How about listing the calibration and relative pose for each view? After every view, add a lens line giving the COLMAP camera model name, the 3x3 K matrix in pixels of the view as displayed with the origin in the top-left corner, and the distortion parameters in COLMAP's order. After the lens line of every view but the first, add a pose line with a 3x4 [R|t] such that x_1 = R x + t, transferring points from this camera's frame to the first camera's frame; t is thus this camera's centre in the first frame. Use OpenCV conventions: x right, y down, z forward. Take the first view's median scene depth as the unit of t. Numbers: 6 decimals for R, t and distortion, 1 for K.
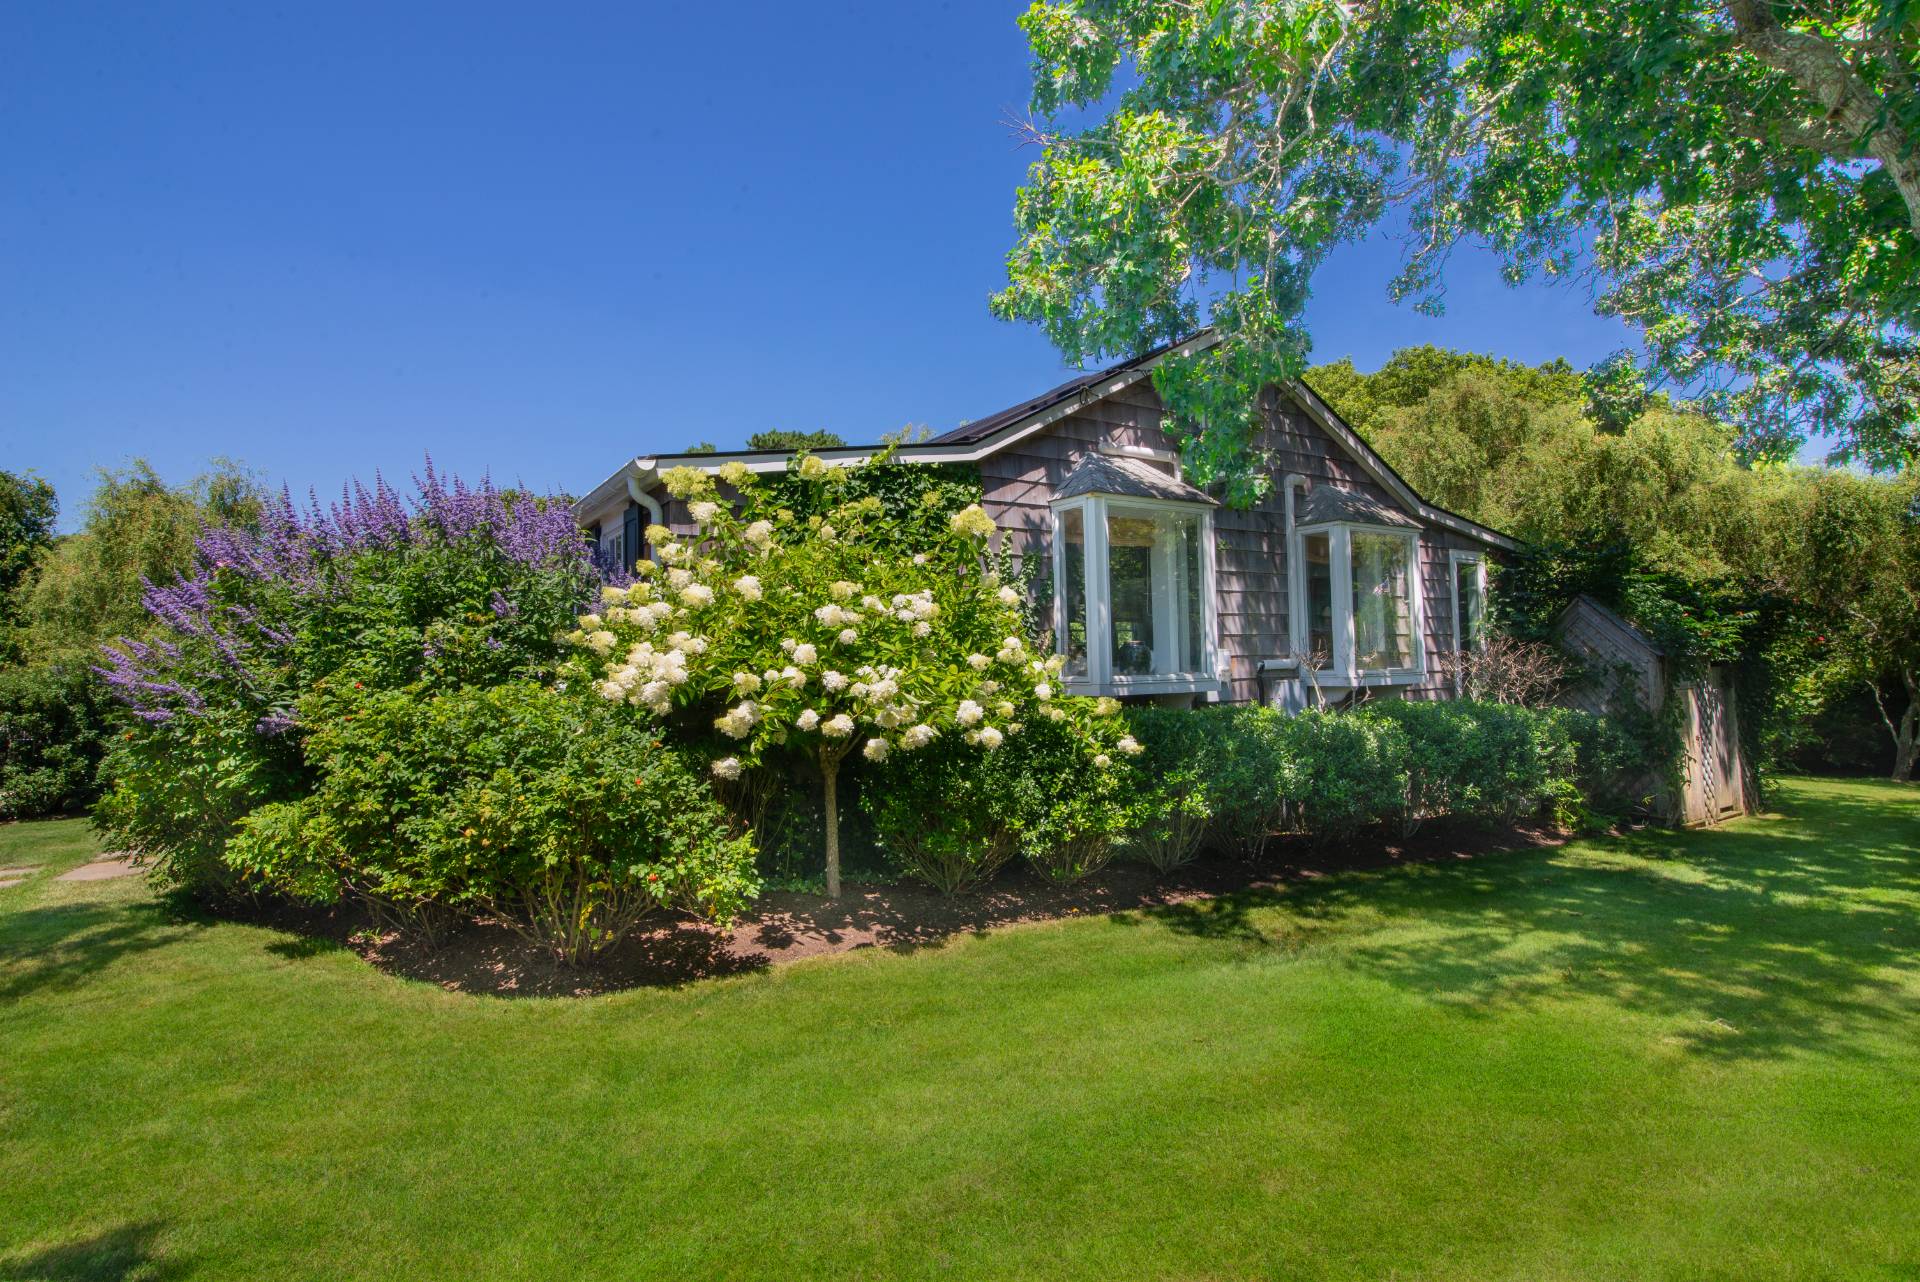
lens RADIAL K [[925.1, 0, 965.1], [0, 925.1, 641.7], [0, 0, 1]] dist [-0.005896, 0.000027]
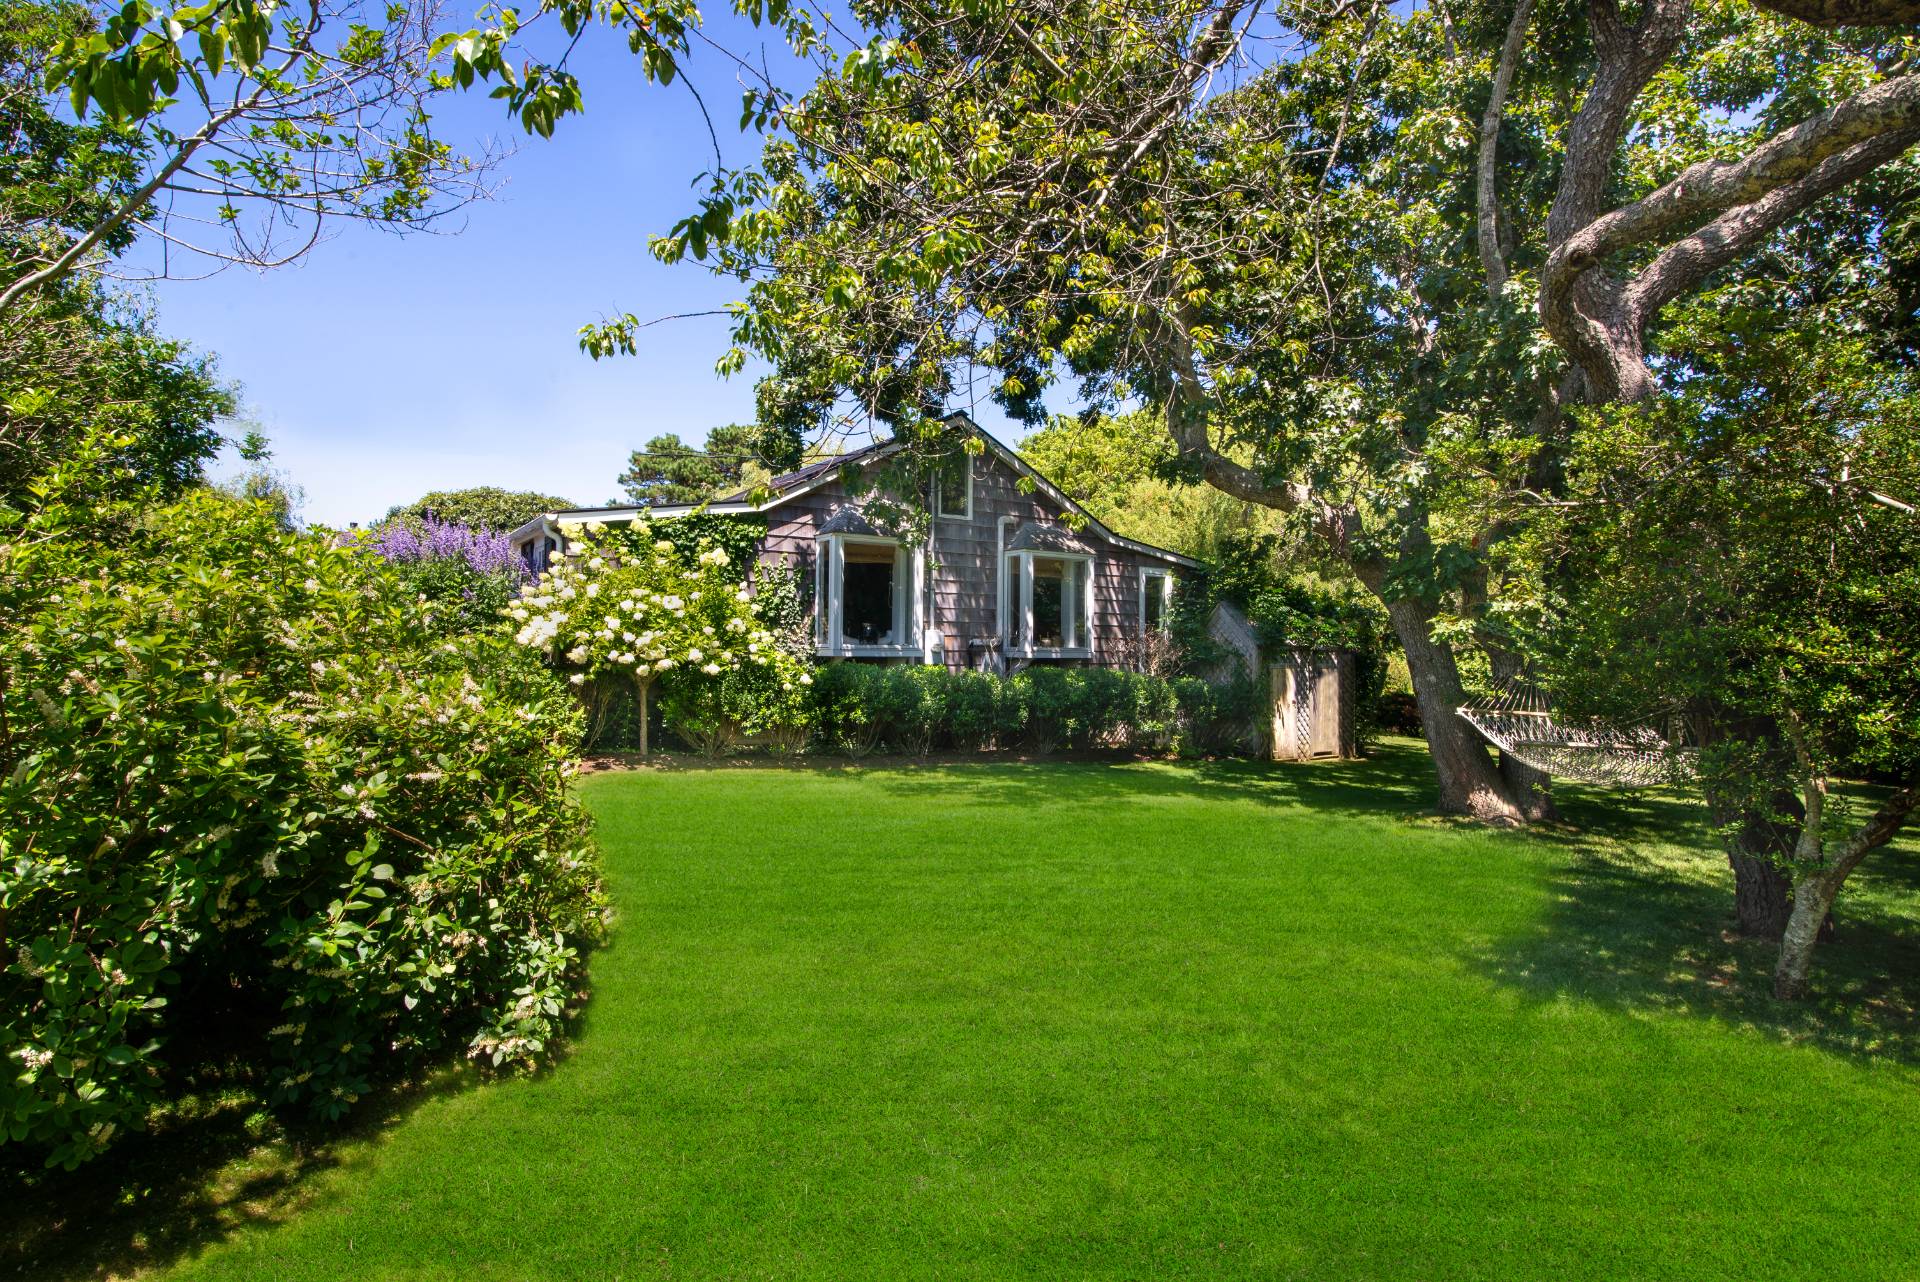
lens RADIAL K [[925.1, 0, 955.0], [0, 925.1, 638.1], [0, 0, 1]] dist [-0.005896, 0.000027]
pose [[0.999520, 0.029263, 0.010188, 0.469962], [-0.029435, 0.999421, 0.017090, -0.010909], [-0.009682, -0.017382, 0.999802, -0.887115]]
